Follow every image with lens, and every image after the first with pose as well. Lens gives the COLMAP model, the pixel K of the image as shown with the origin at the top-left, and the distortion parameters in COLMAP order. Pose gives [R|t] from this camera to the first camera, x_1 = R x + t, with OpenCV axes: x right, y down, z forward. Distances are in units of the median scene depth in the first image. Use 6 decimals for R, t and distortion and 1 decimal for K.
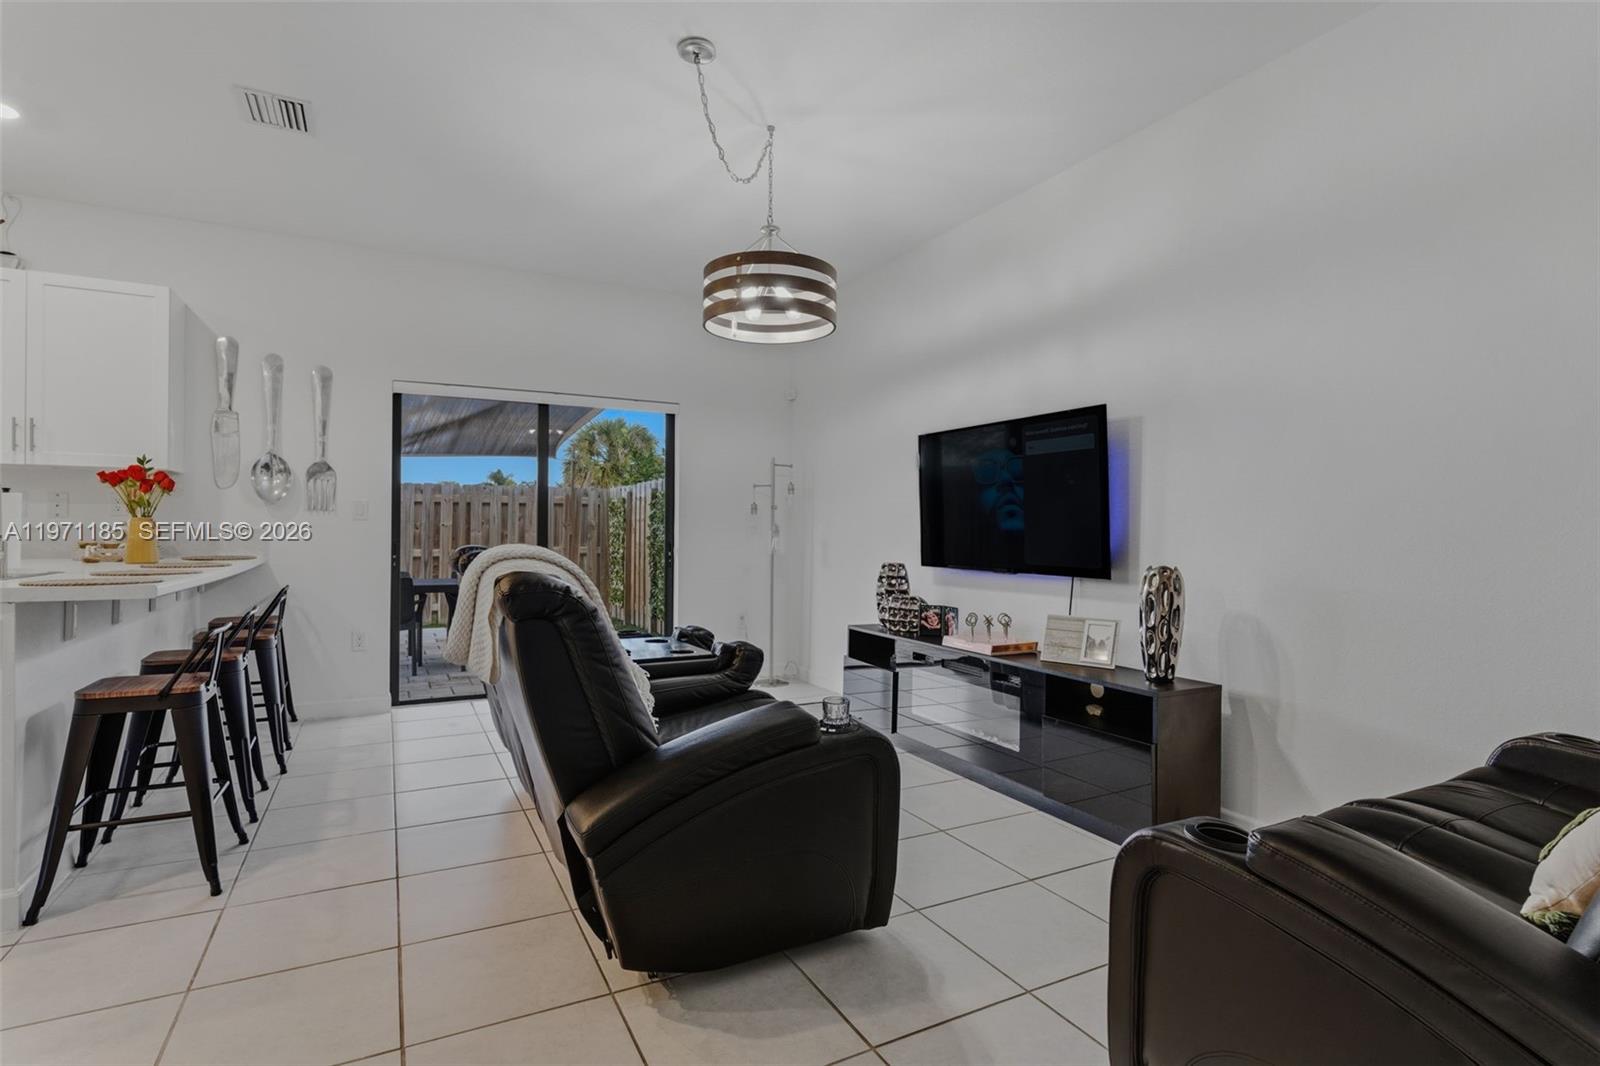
lens RADIAL K [[770.8, 0, 791.6], [0, 770.8, 530.7], [0, 0, 1]] dist [-0.006988, 0.000329]
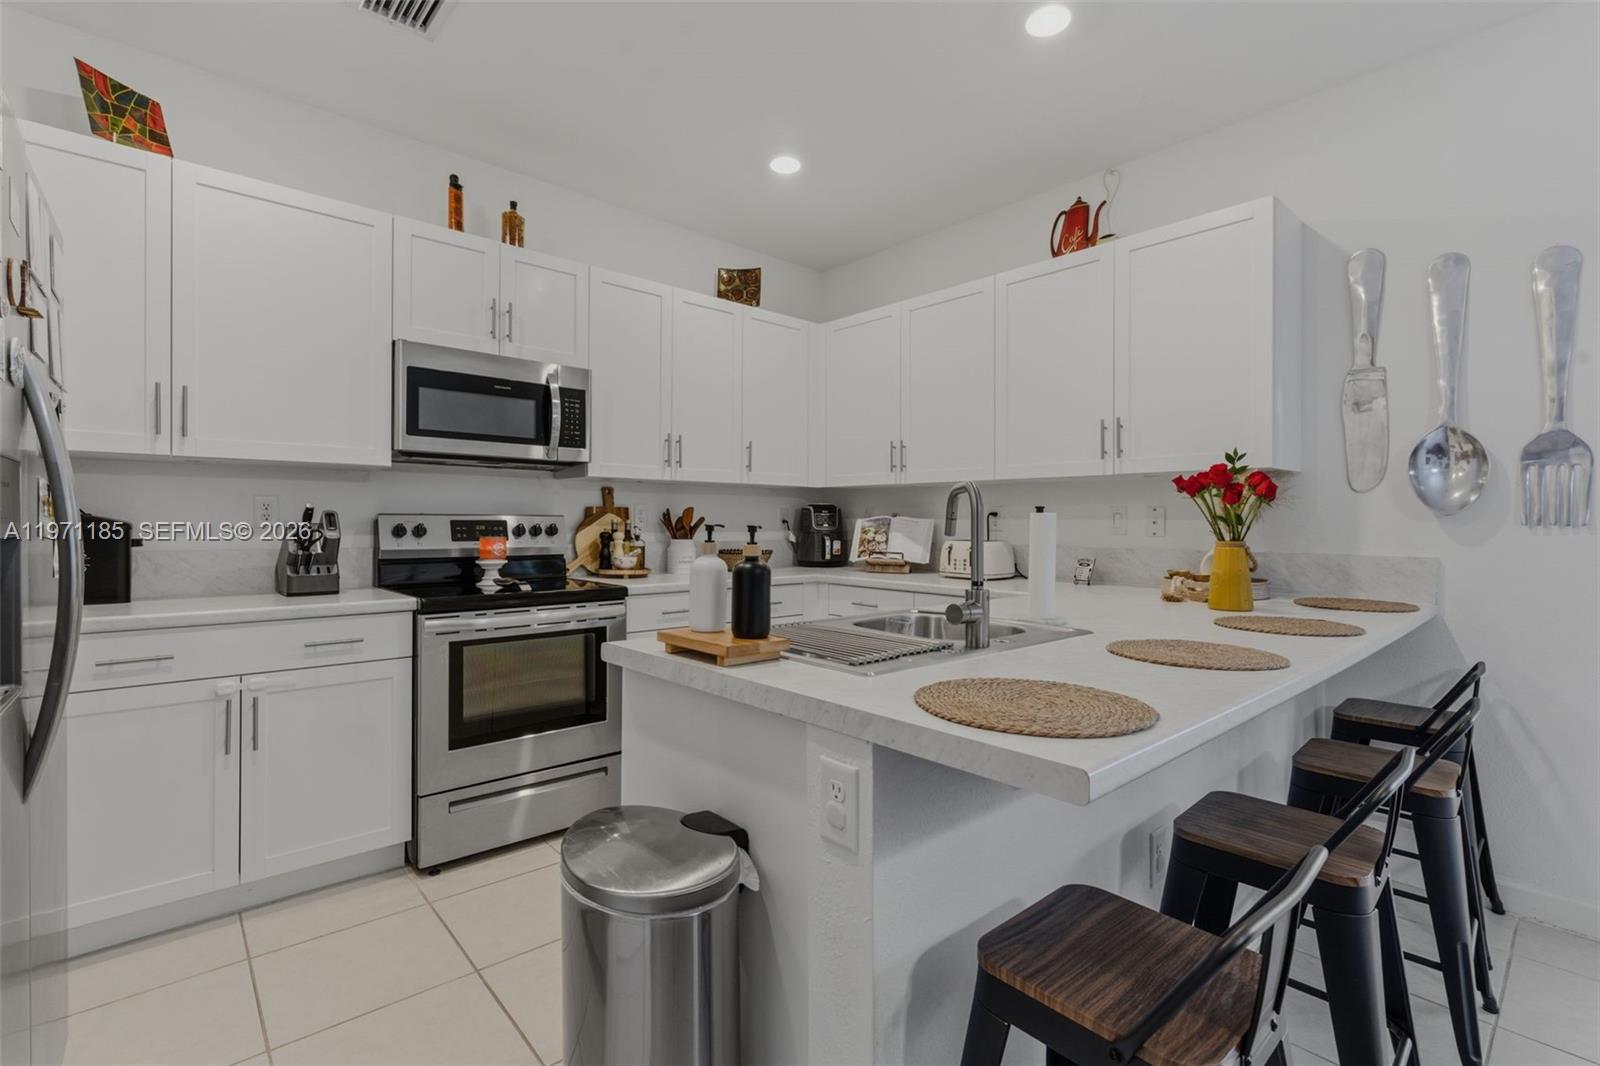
lens RADIAL K [[734.8, 0, 786.6], [0, 734.8, 520.9], [0, 0, 1]] dist [0.003418, 0.001350]
pose [[0.241350, -0.009769, -0.970389, -0.295947], [-0.005221, 0.999922, -0.011365, -0.024290], [0.970424, 0.007809, 0.241281, 0.439002]]
